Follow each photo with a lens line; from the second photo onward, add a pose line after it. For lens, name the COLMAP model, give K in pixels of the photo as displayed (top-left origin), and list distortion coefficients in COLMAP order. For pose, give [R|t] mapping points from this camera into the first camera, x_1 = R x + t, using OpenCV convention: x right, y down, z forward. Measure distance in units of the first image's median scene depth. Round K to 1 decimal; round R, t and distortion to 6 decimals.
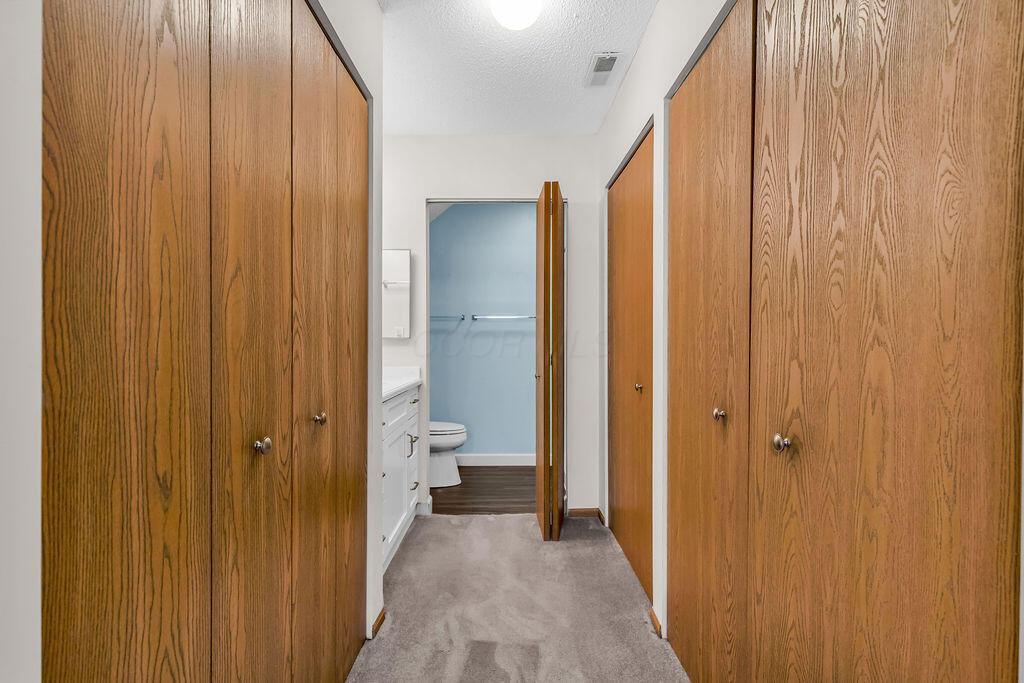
lens RADIAL K [[467.2, 0, 512.0], [0, 467.2, 341.5], [0, 0, 1]] dist [0.011582, 0.000041]
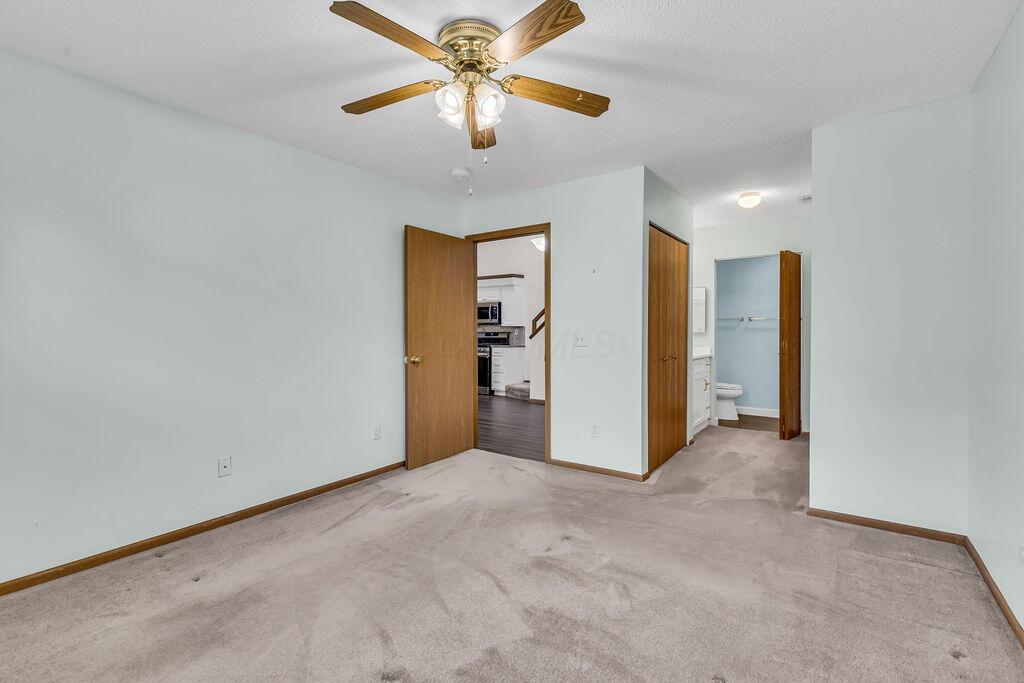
lens RADIAL K [[456.3, 0, 506.4], [0, 456.3, 326.8], [0, 0, 1]] dist [0.000471, -0.000084]
pose [[0.807880, -0.005342, -0.589323, 0.225789], [-0.003213, 0.999904, -0.013468, -0.004439], [0.589338, 0.012774, 0.807785, -0.992402]]
